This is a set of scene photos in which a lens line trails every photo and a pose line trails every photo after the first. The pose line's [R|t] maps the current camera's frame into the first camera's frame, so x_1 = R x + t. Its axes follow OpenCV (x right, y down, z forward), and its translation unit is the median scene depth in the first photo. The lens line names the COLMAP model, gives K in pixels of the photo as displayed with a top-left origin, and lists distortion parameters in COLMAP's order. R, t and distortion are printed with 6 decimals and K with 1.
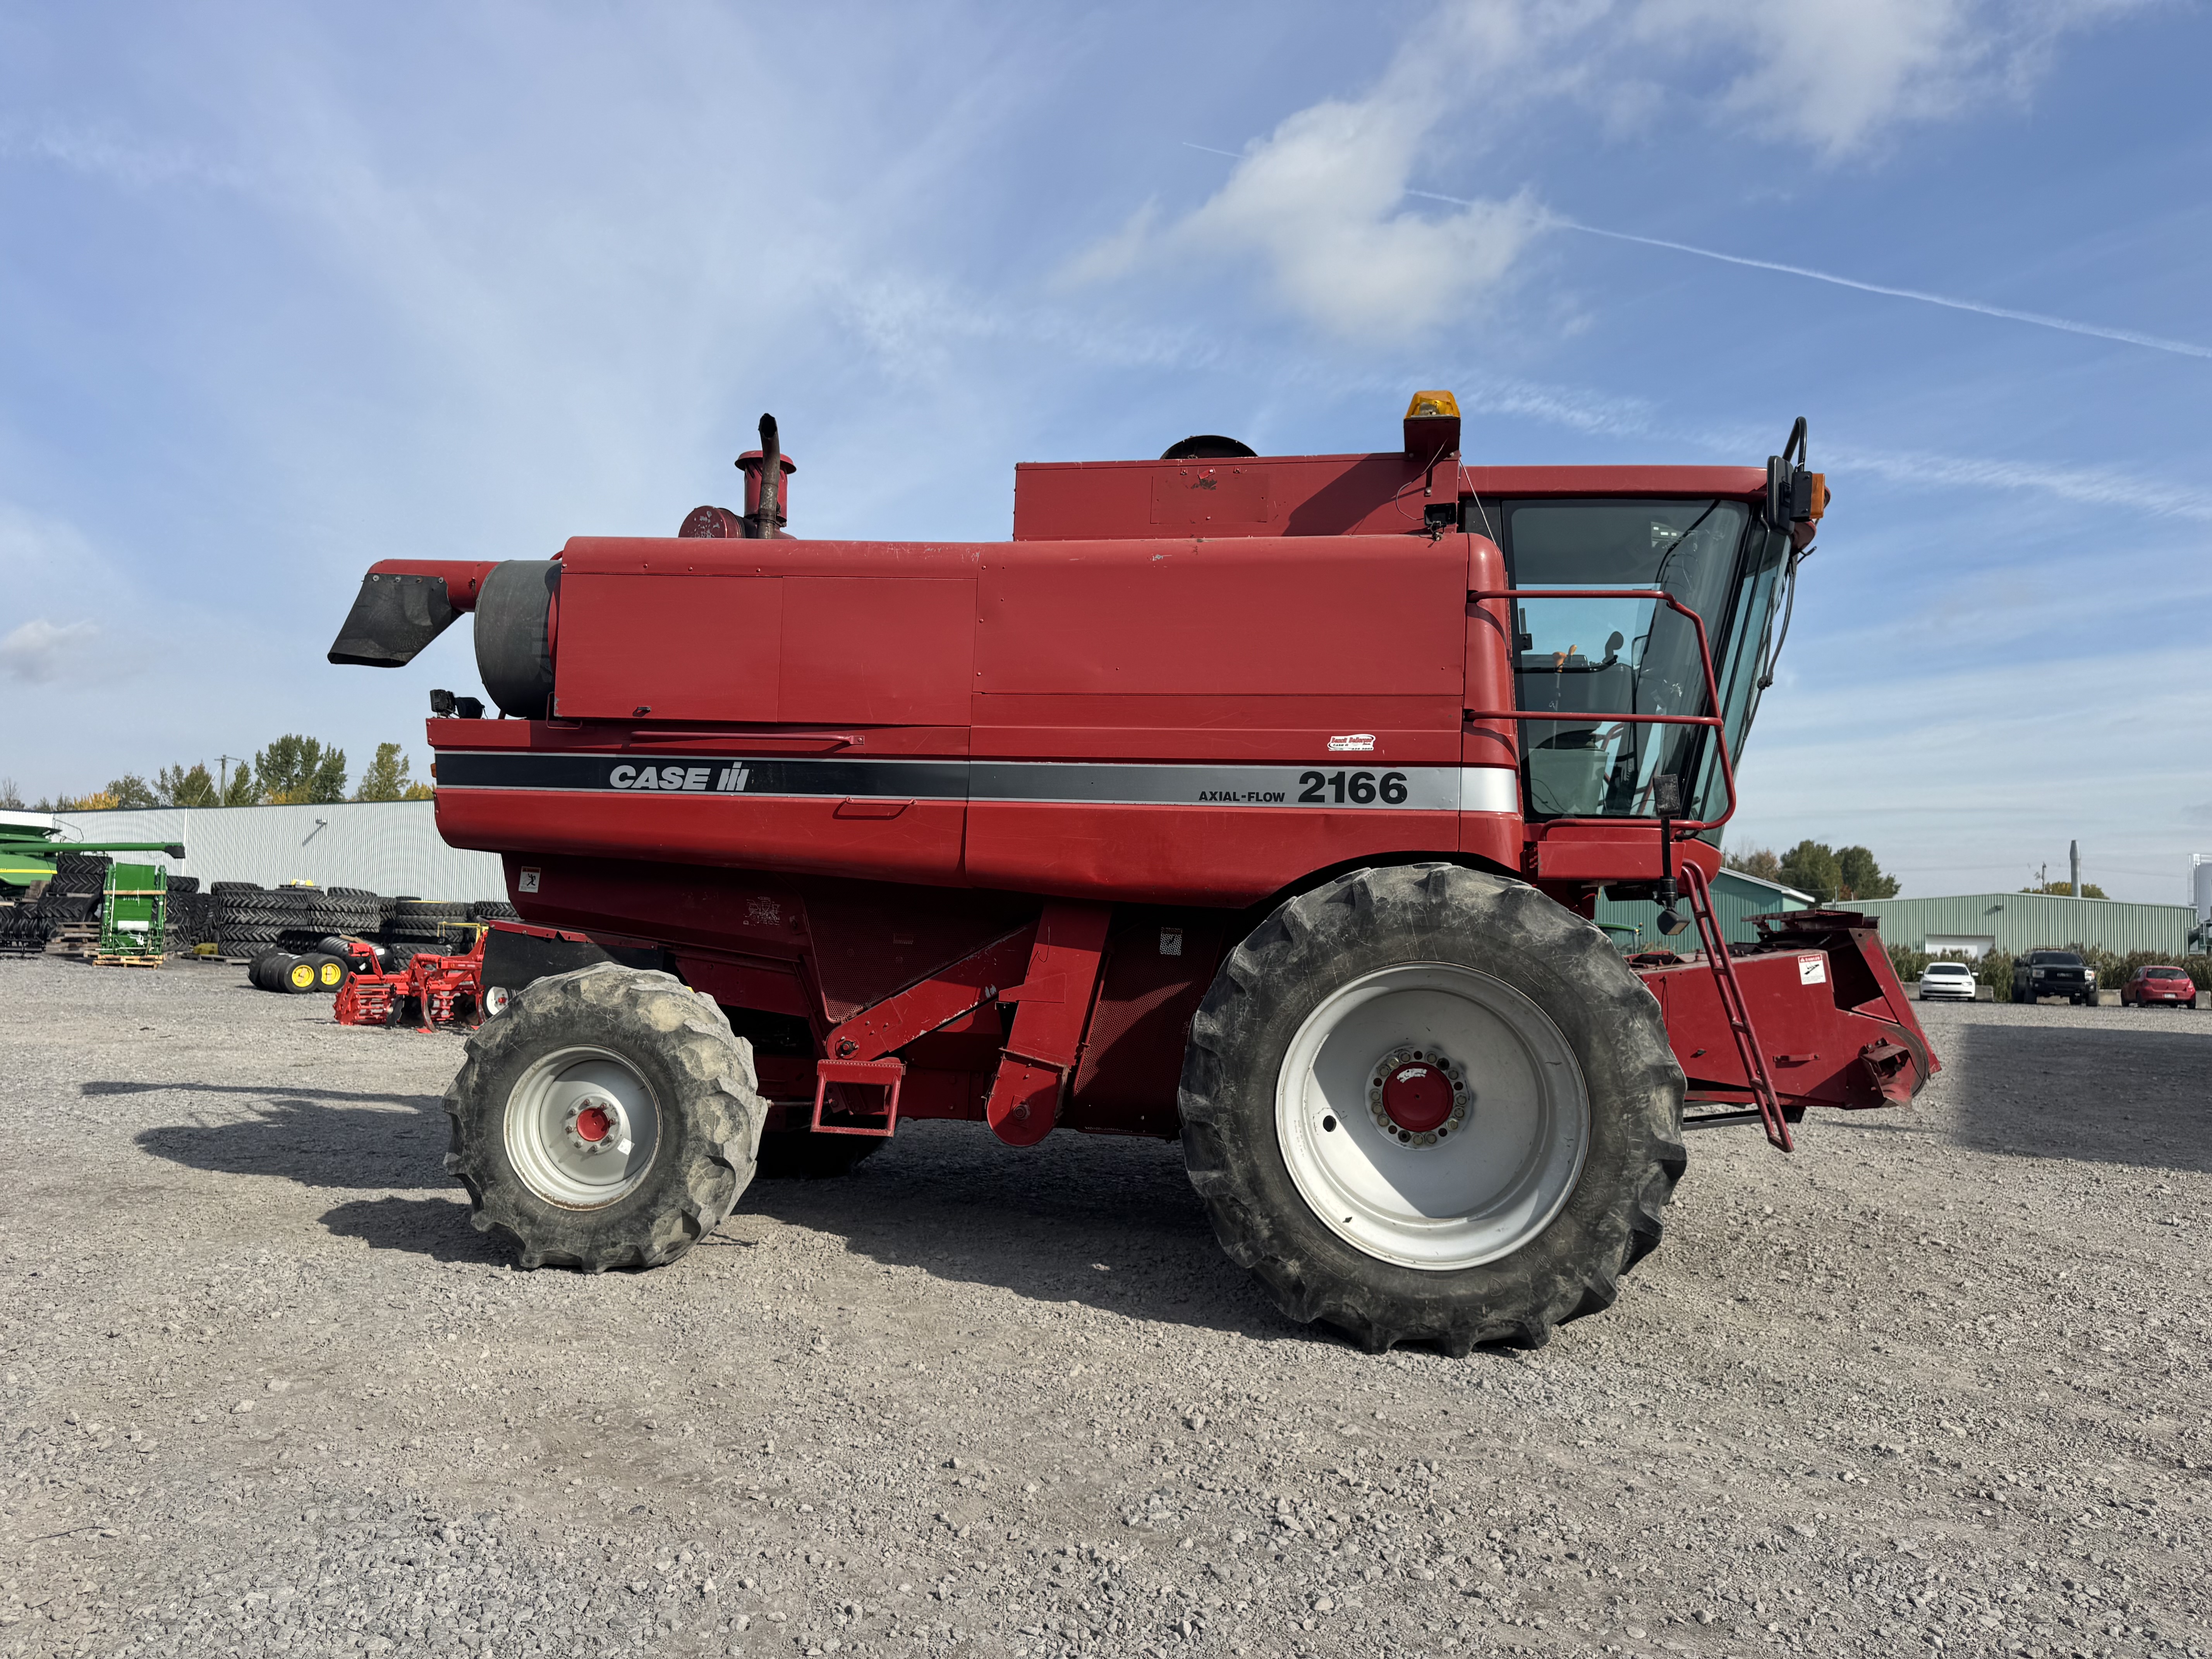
lens RADIAL K [[1564.3, 0, 1041.9], [0, 1564.3, 834.6], [0, 0, 1]] dist [0.053511, -0.003386]
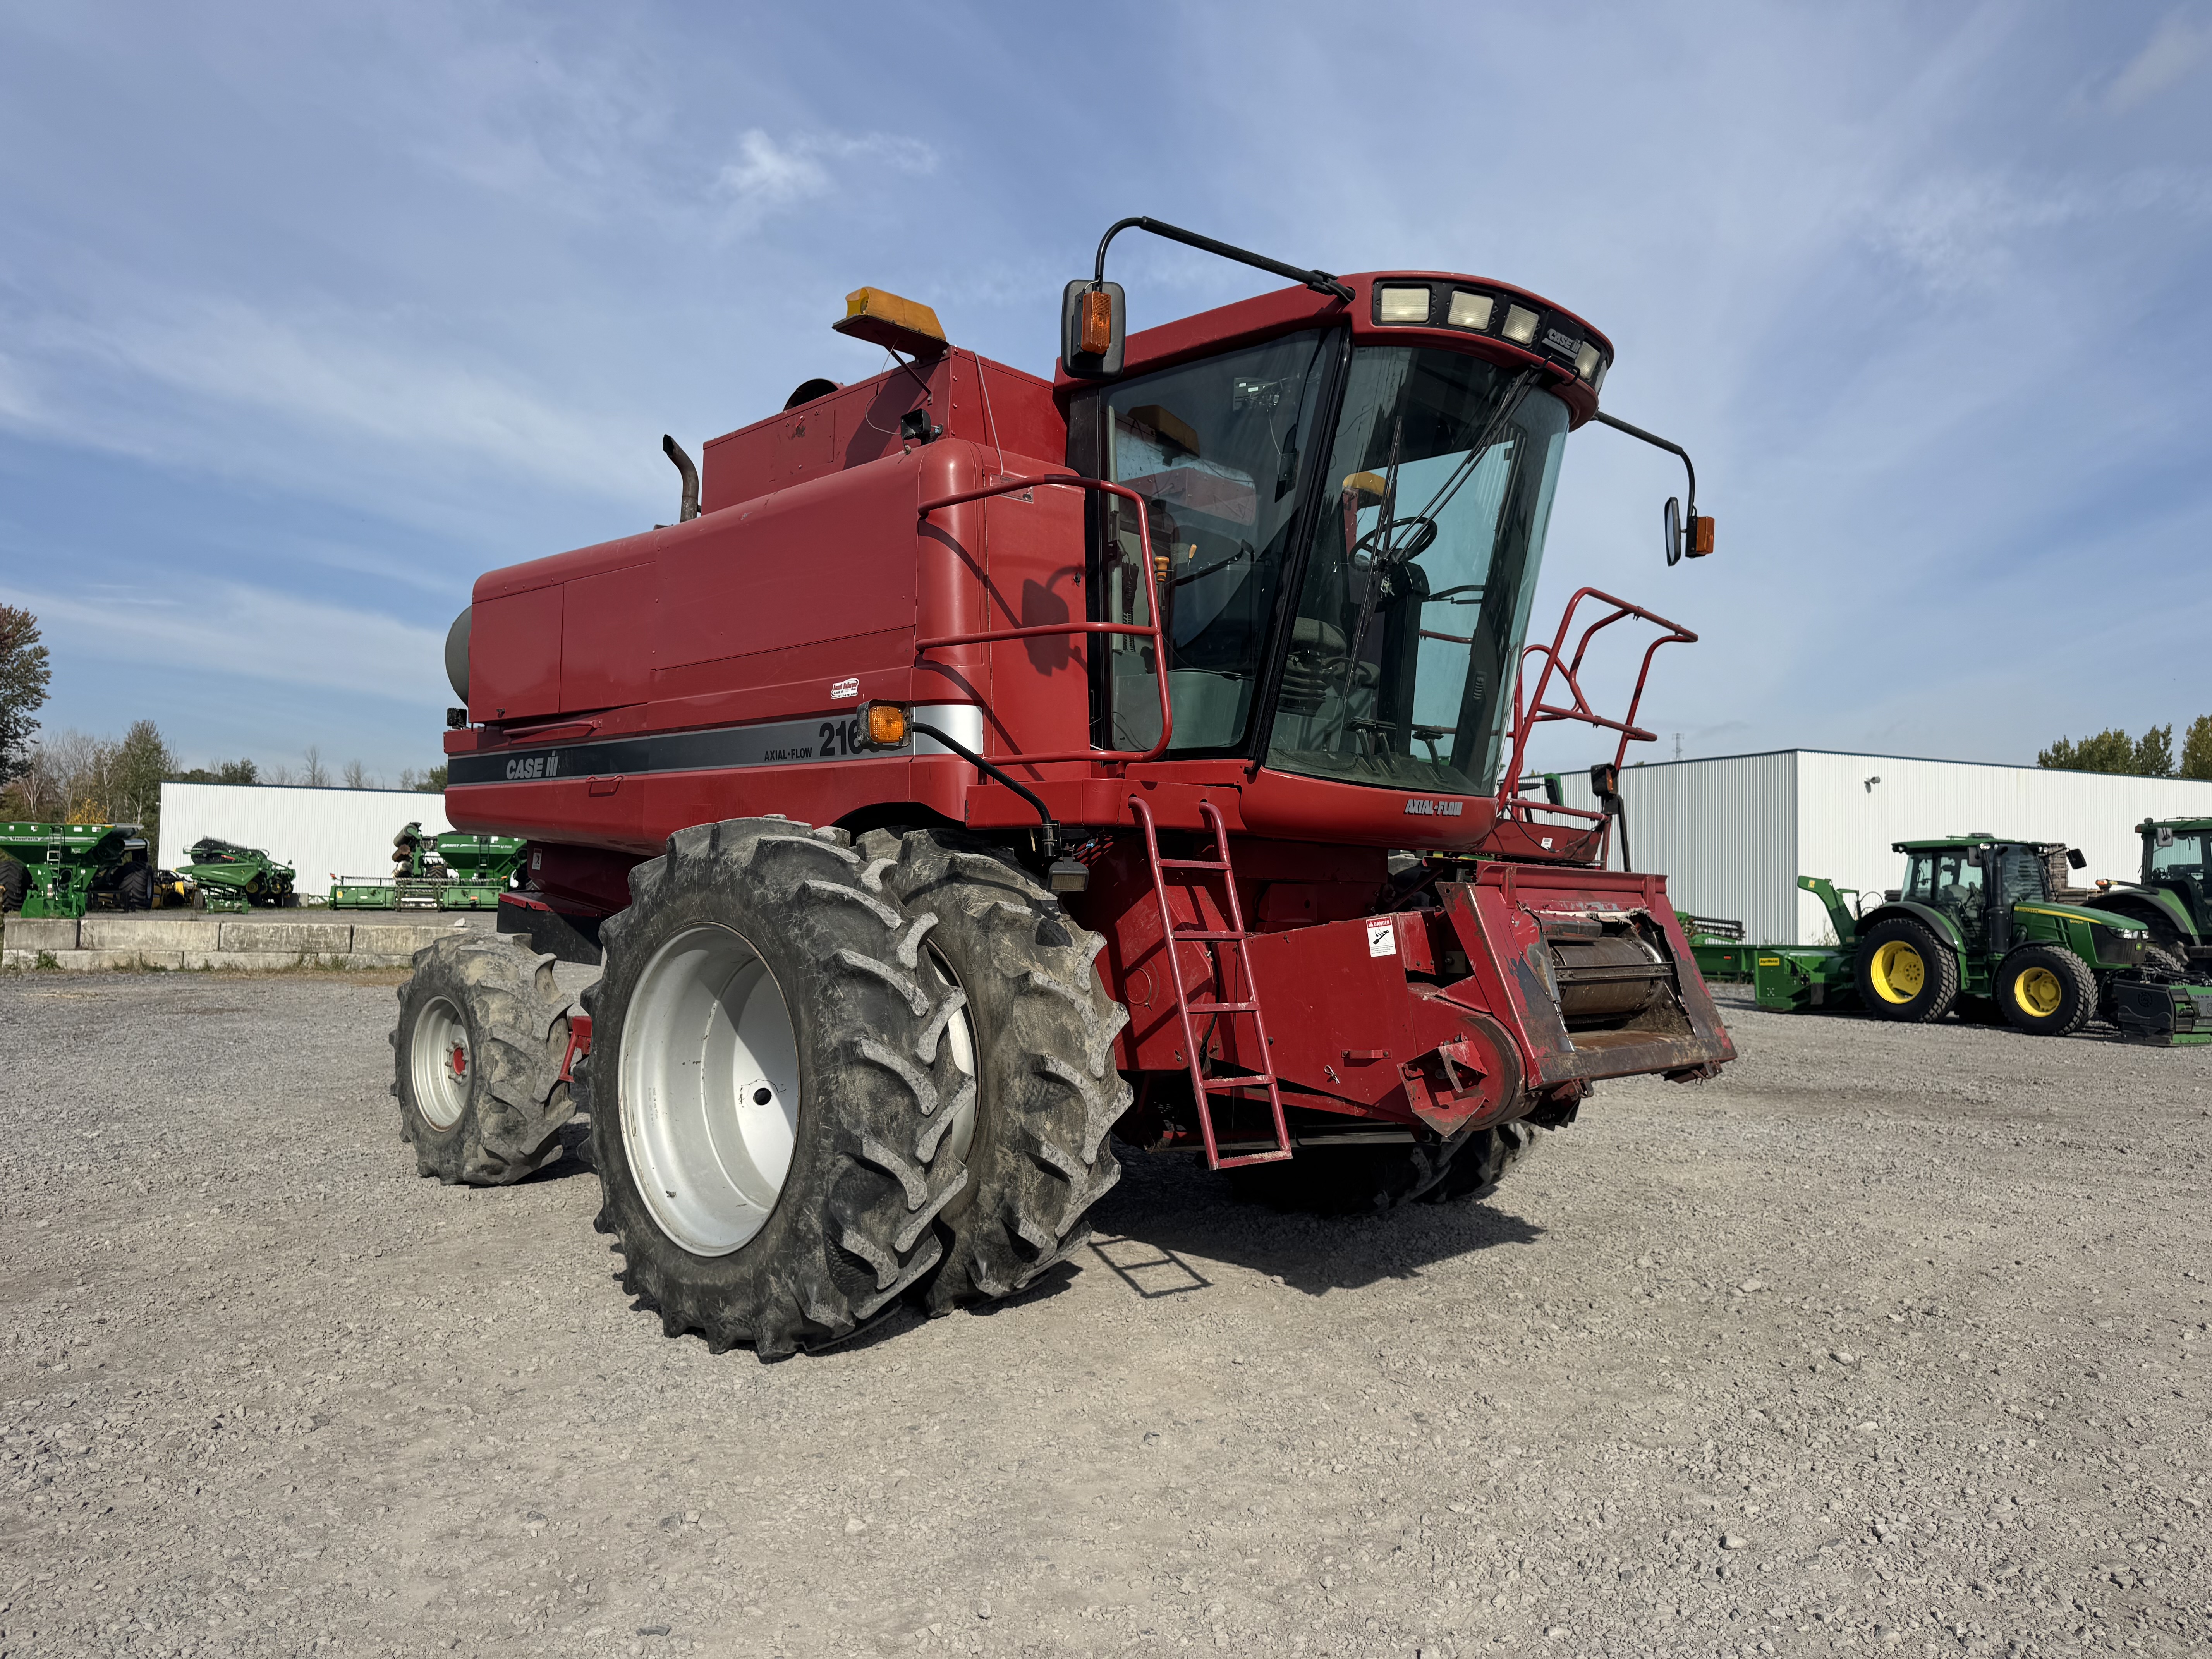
lens RADIAL K [[1564.3, 0, 1108.6], [0, 1564.3, 815.8], [0, 0, 1]] dist [0.053511, -0.003386]
pose [[0.797517, -0.040187, -0.601956, 0.874334], [0.036459, 0.999166, -0.018400, 0.038862], [0.602193, -0.007272, 0.798317, 0.353053]]
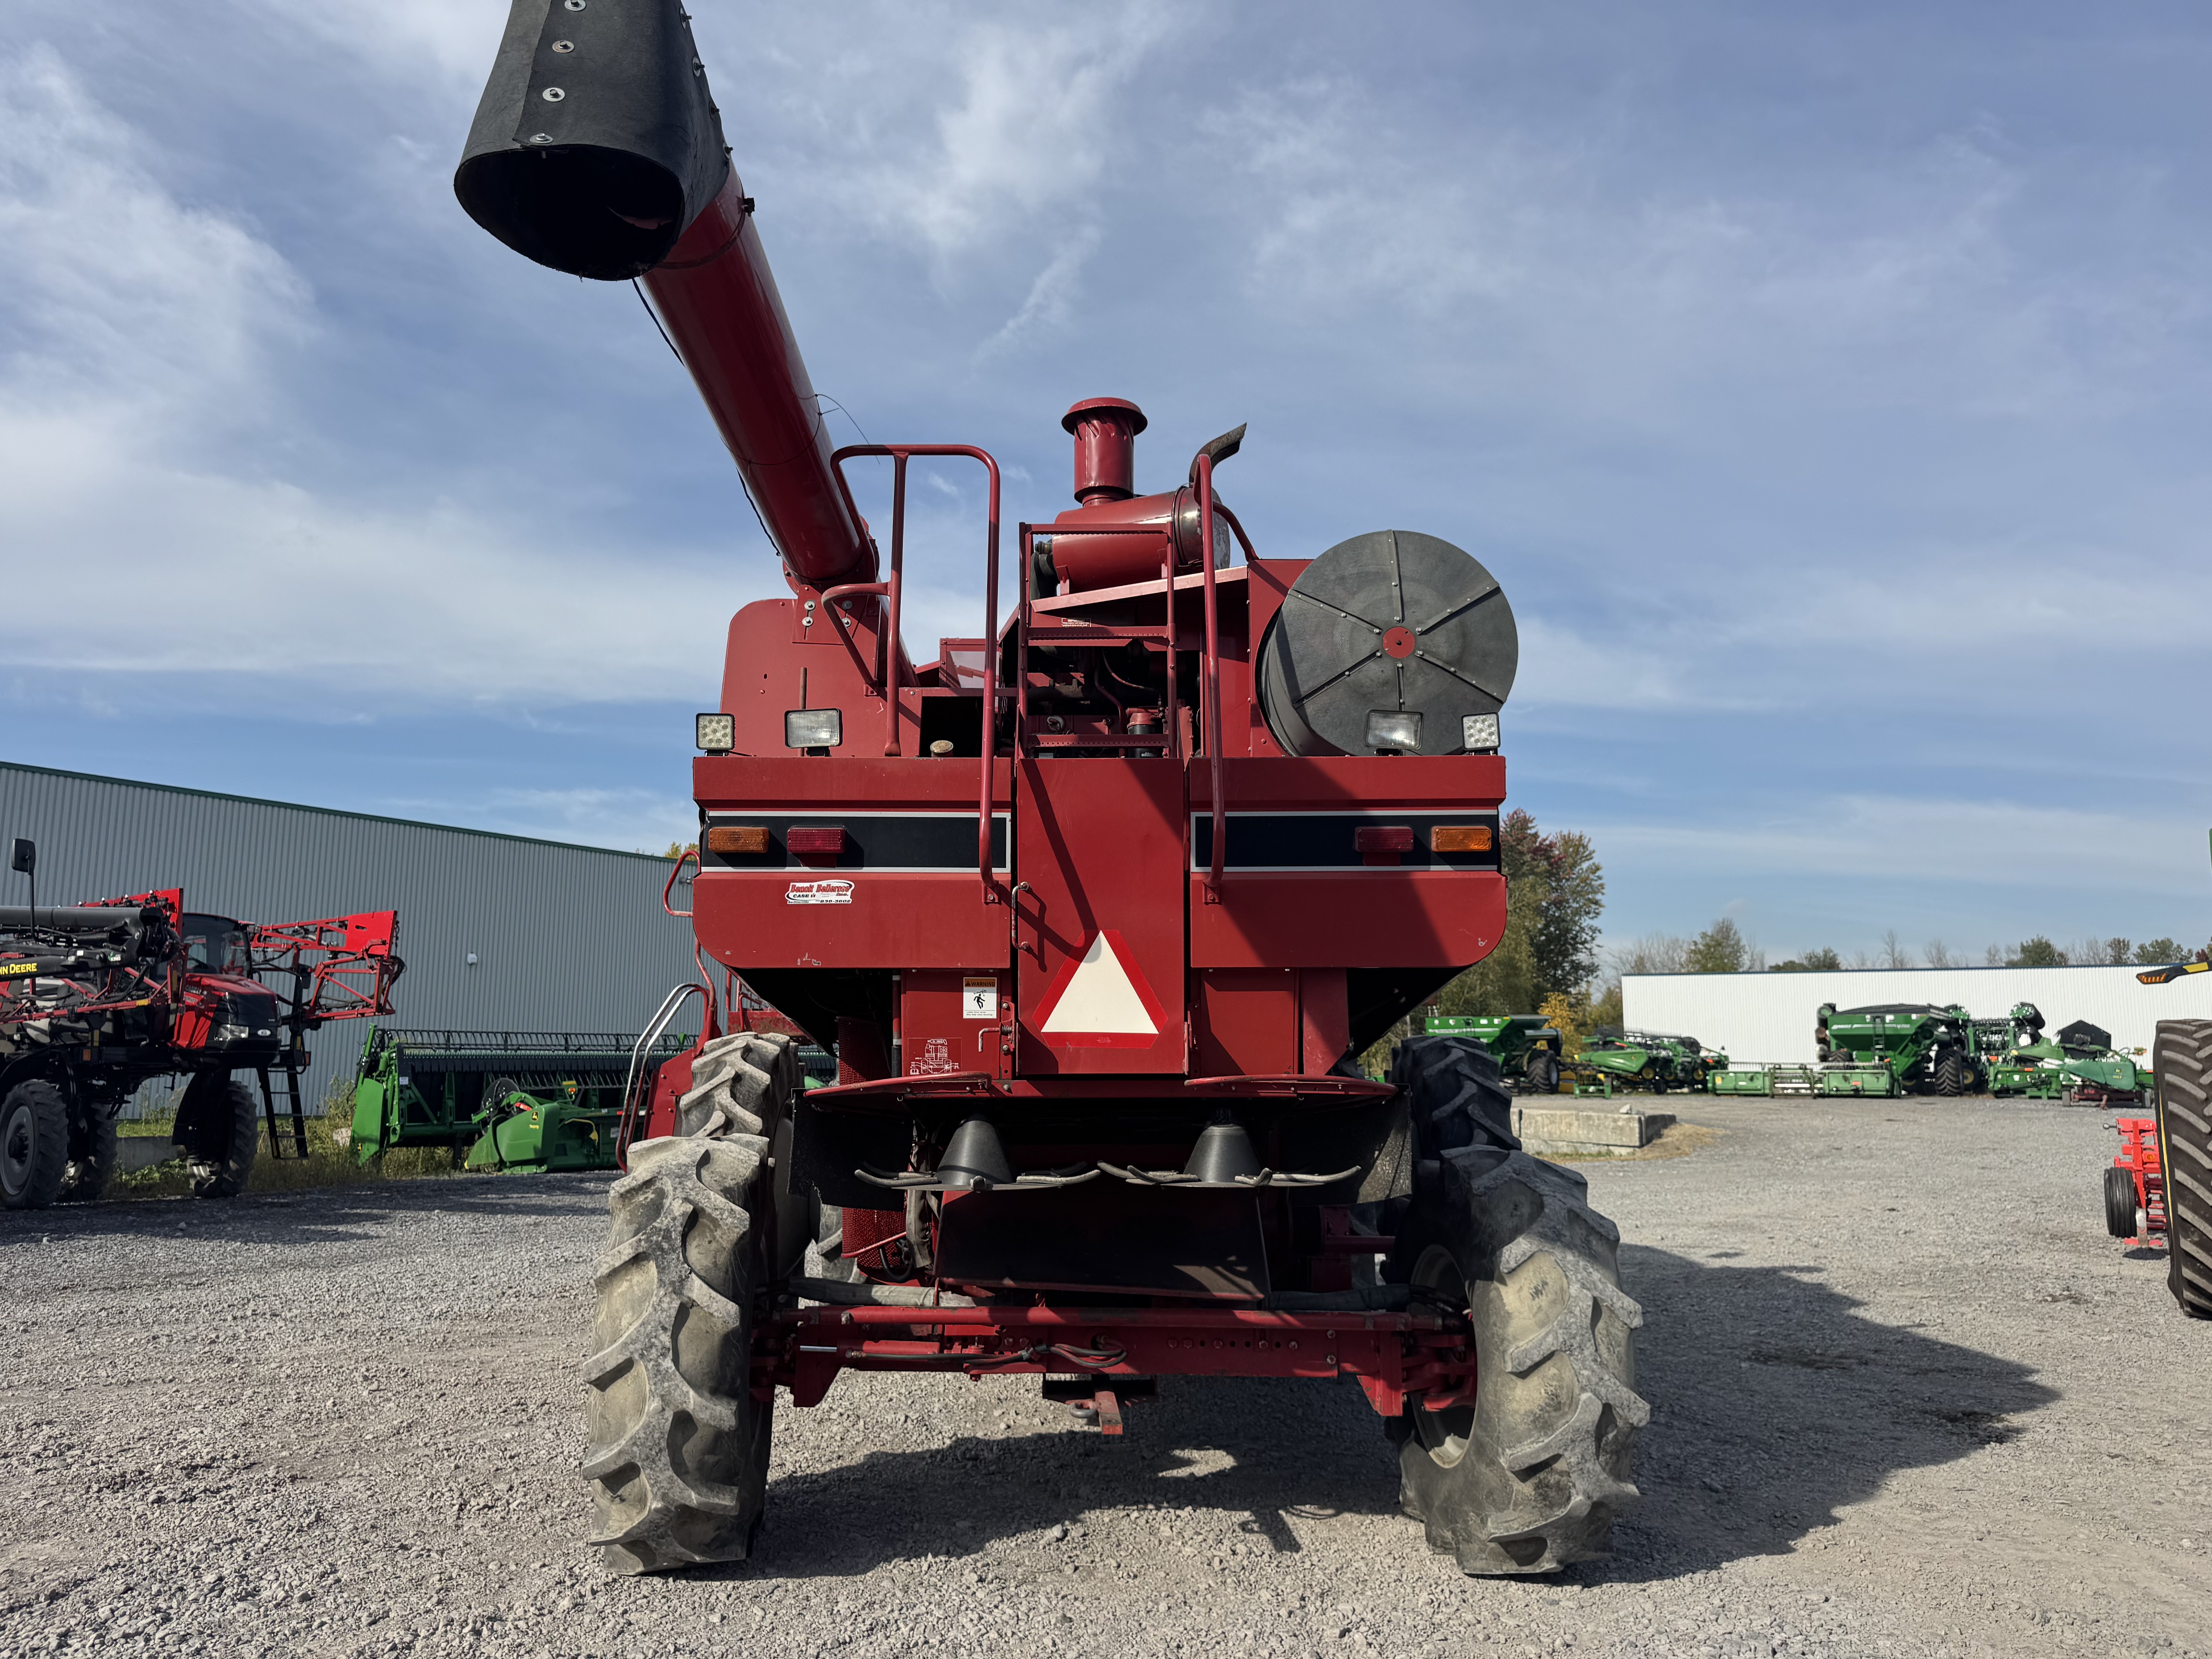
lens RADIAL K [[1564.3, 0, 1104.1], [0, 1564.3, 831.6], [0, 0, 1]] dist [0.053511, -0.003386]
pose [[-0.048106, -0.170176, -0.984239, 0.890096], [0.055236, 0.983419, -0.172734, 0.051671], [0.997314, -0.062675, -0.037908, 0.569016]]
